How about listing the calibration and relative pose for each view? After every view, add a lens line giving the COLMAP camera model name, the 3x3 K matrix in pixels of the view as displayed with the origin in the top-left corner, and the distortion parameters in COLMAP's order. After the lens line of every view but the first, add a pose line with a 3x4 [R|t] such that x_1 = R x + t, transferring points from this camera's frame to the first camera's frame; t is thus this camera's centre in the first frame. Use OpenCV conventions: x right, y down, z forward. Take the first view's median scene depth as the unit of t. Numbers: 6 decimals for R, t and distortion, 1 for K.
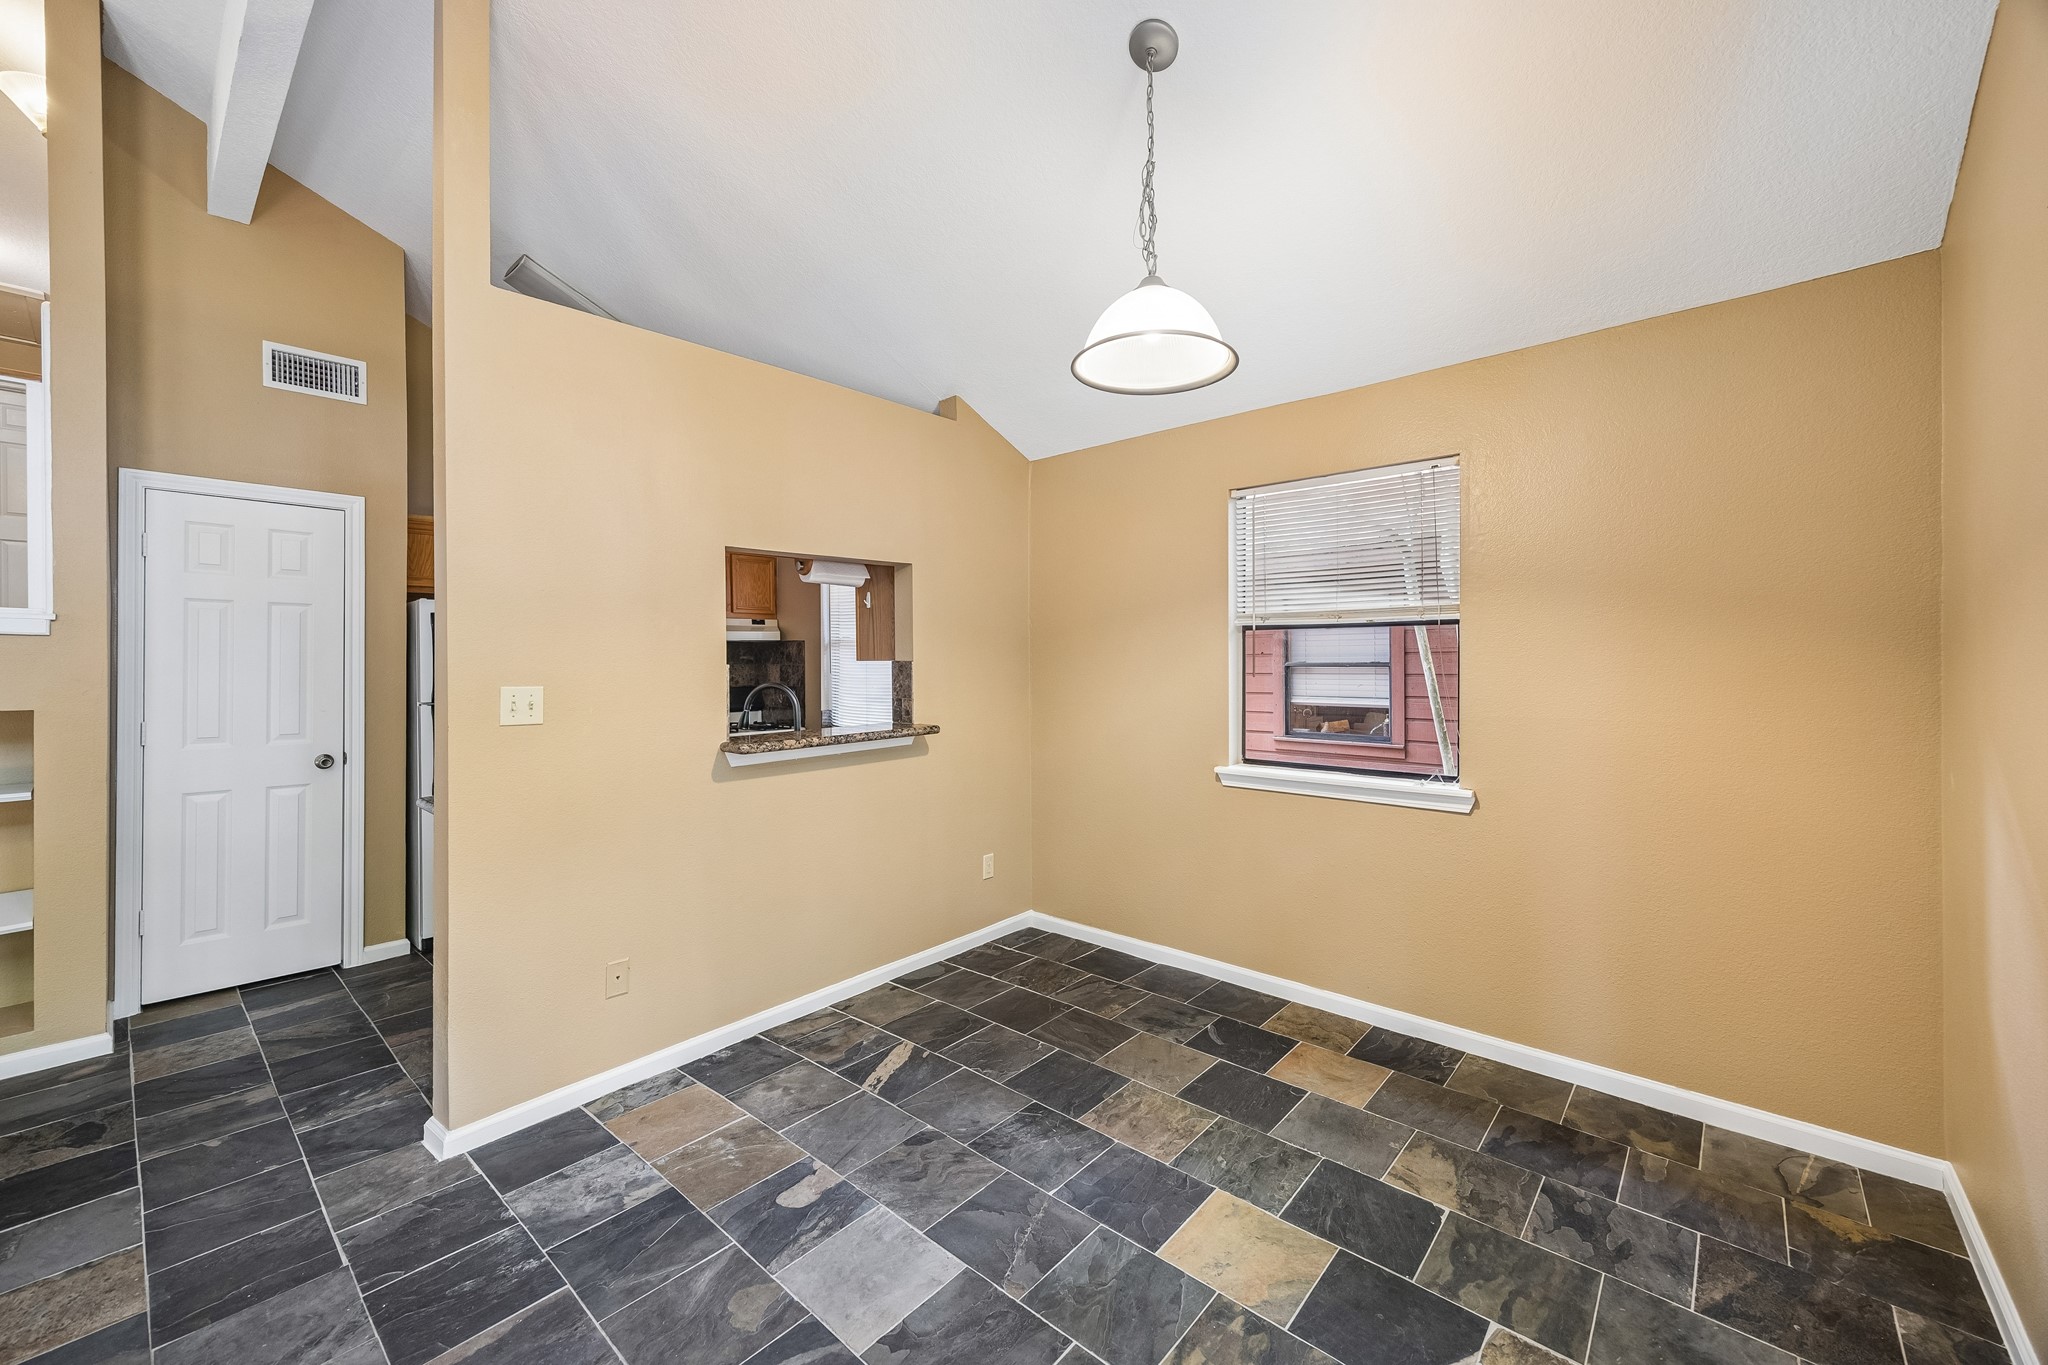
lens RADIAL K [[797.1, 0, 1025.9], [0, 797.1, 672.0], [0, 0, 1]] dist [-0.010960, -0.000043]
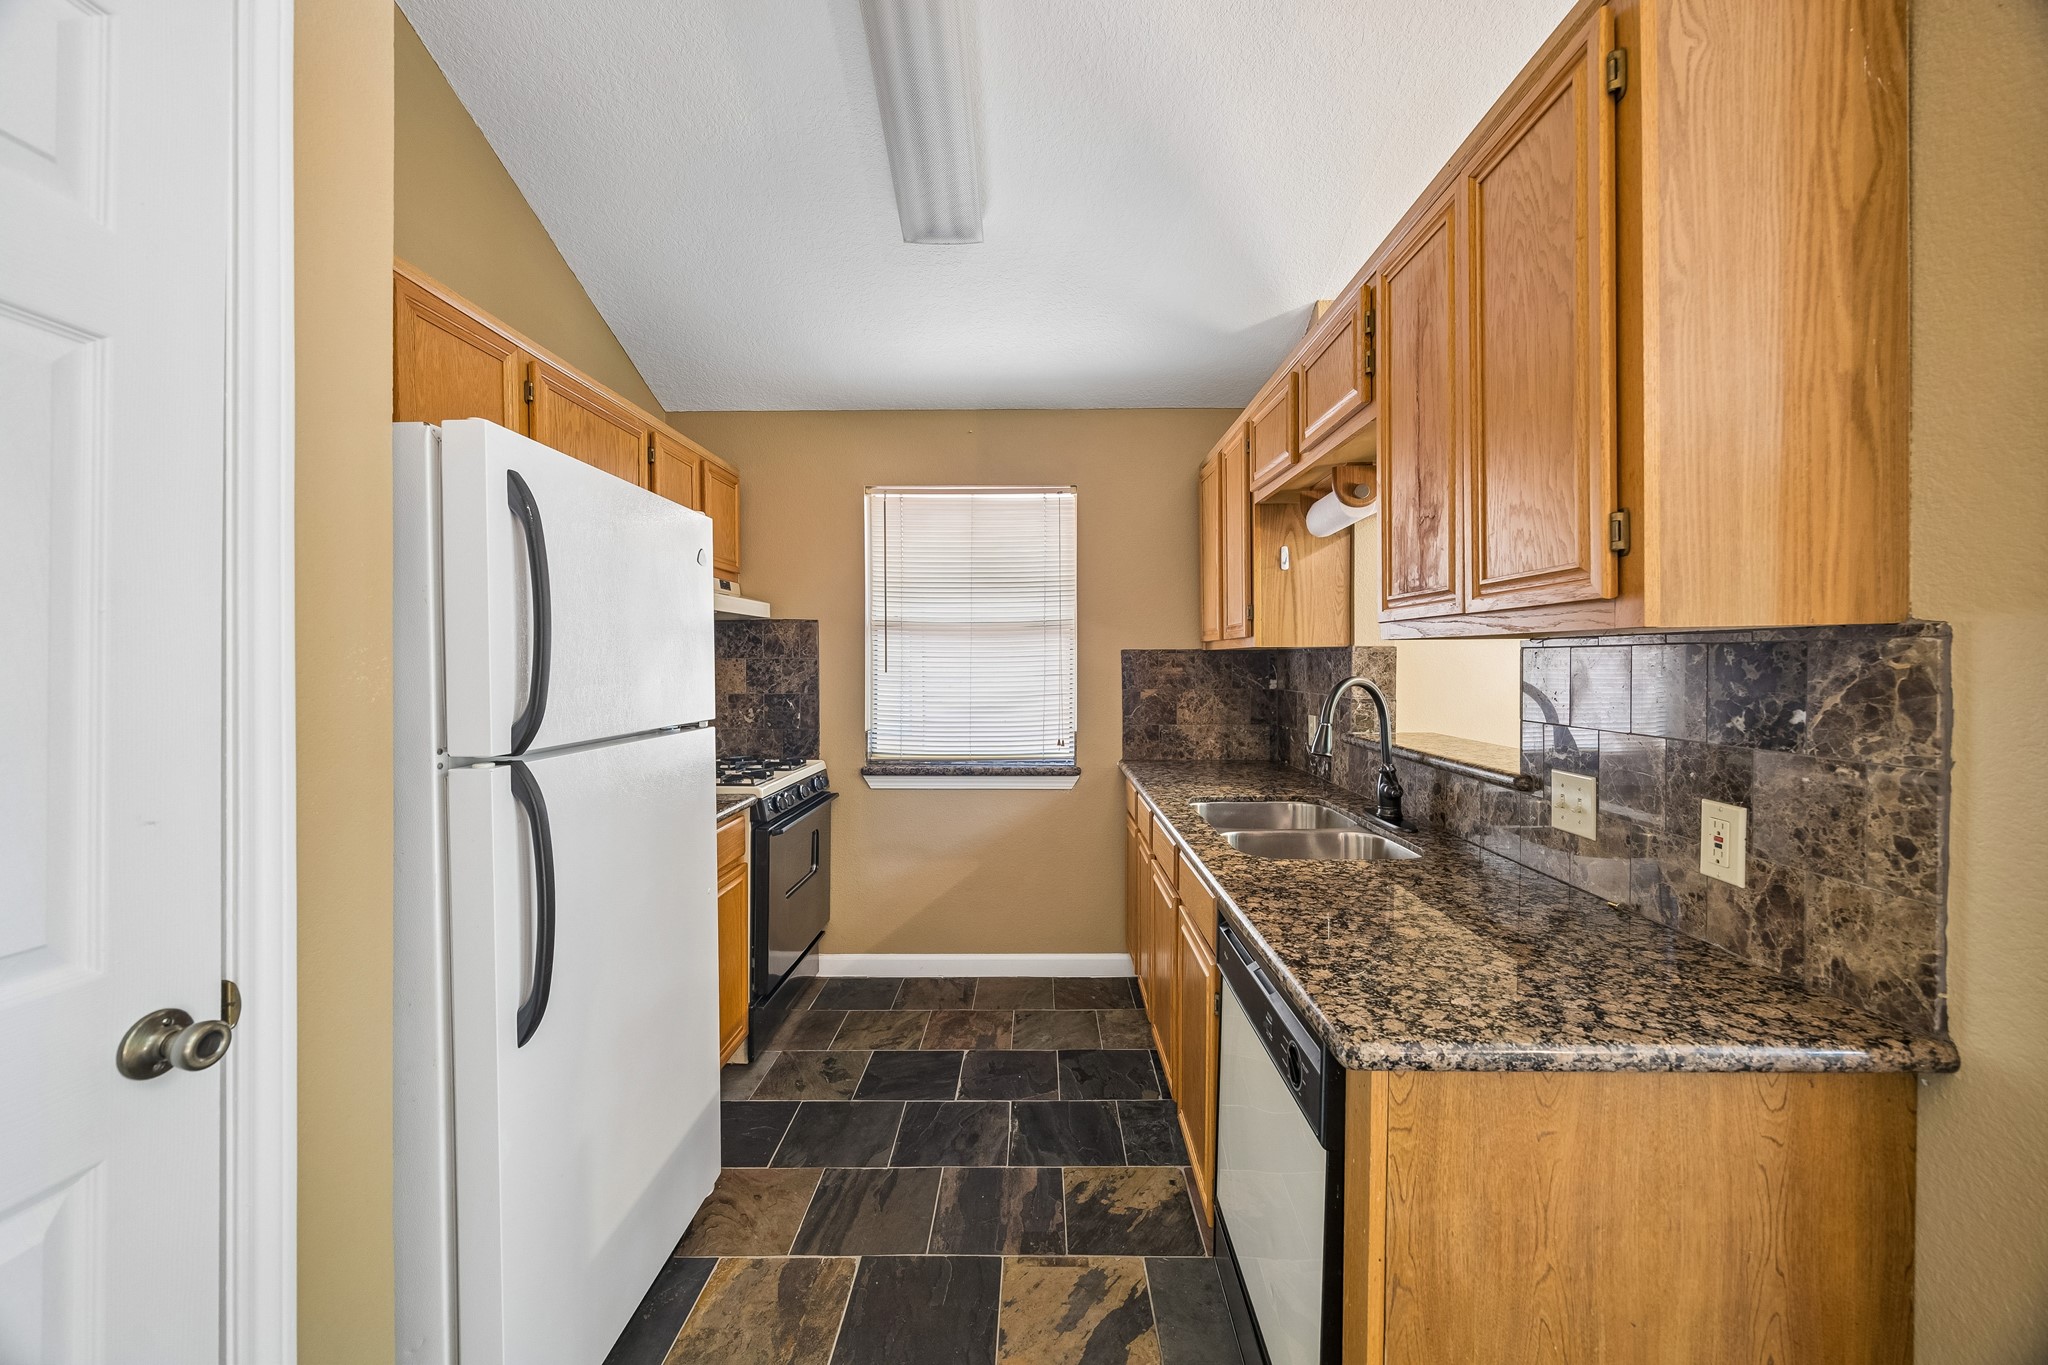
lens RADIAL K [[797.1, 0, 1025.0], [0, 797.1, 678.3], [0, 0, 1]] dist [-0.010960, -0.000043]
pose [[0.766894, -0.012977, 0.641643, -0.566074], [0.007442, 0.999908, 0.011327, 0.000276], [-0.641731, -0.003911, 0.766920, 0.432267]]
